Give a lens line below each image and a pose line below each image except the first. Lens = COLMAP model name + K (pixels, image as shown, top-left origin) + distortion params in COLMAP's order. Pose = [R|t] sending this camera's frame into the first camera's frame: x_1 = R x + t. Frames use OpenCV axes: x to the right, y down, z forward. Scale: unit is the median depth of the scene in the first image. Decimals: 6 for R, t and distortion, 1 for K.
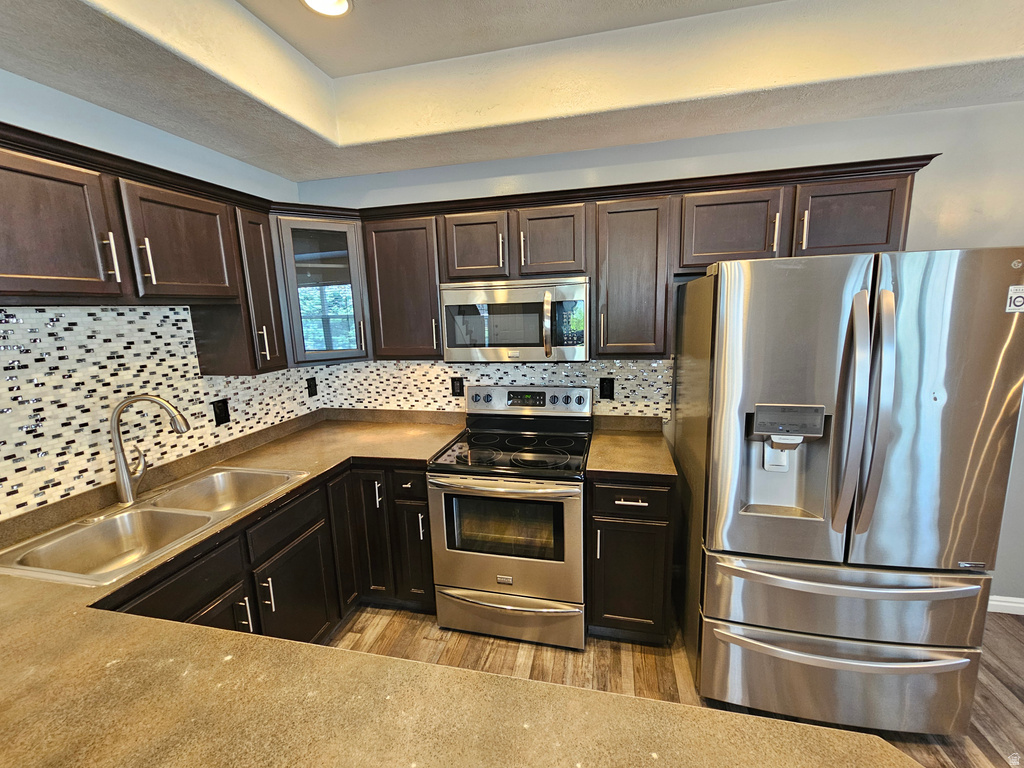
lens RADIAL K [[421.7, 0, 517.1], [0, 421.7, 382.3], [0, 0, 1]] dist [-0.003612, 0.001101]
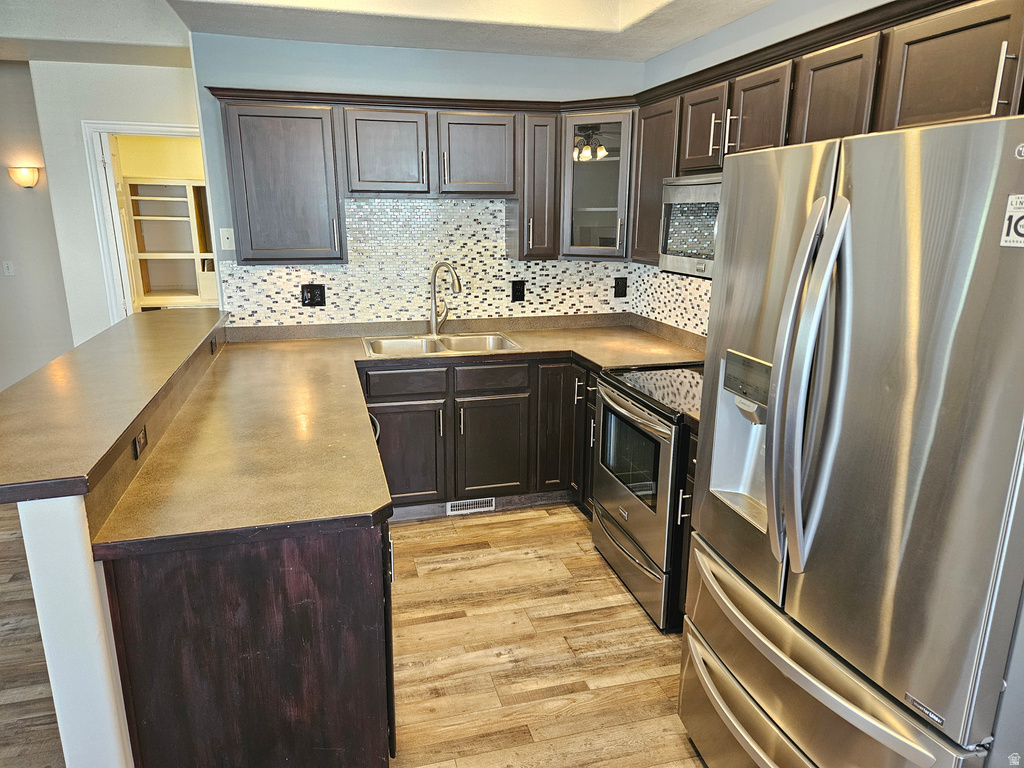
lens RADIAL K [[683.3, 0, 506.3], [0, 683.3, 388.8], [0, 0, 1]] dist [0.068025, -0.051526]
pose [[0.462633, 0.255370, -0.848974, 1.034044], [-0.170269, 0.965382, 0.197601, -0.040174], [0.870045, 0.053137, 0.490099, 0.039268]]
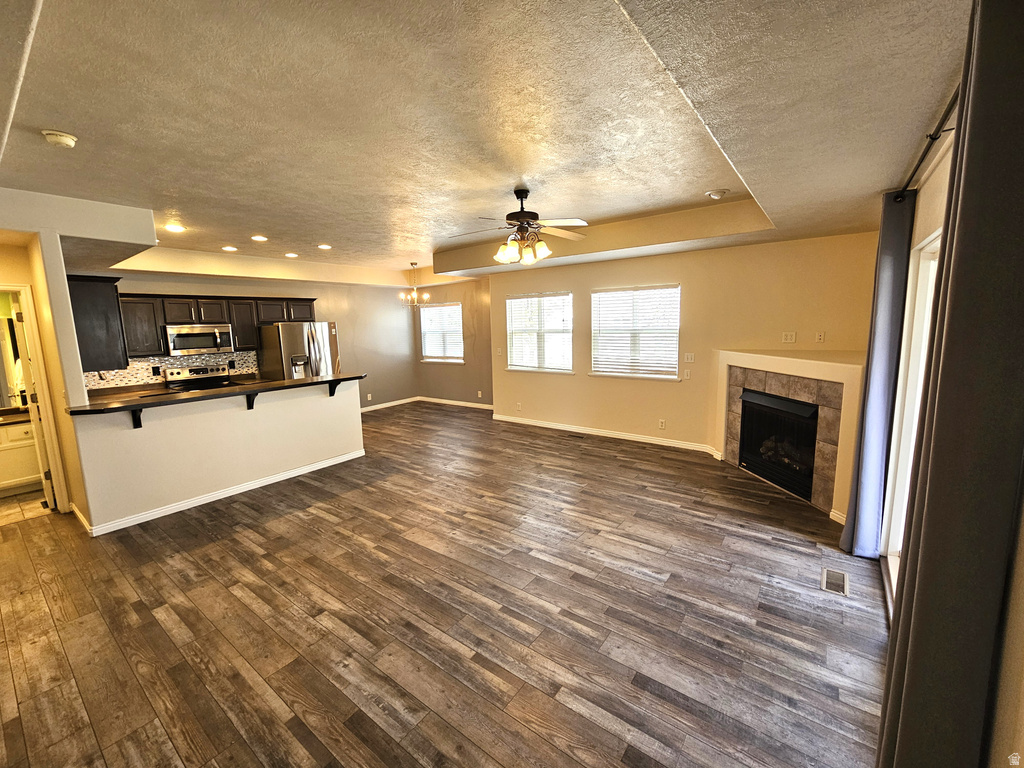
lens RADIAL K [[421.7, 0, 514.4], [0, 421.7, 372.4], [0, 0, 1]] dist [-0.003612, 0.001101]
pose [[0.416286, -0.088339, 0.904932, -1.716387], [0.172539, 0.984860, 0.016770, 0.383966], [-0.892713, 0.149155, 0.425225, -2.017791]]
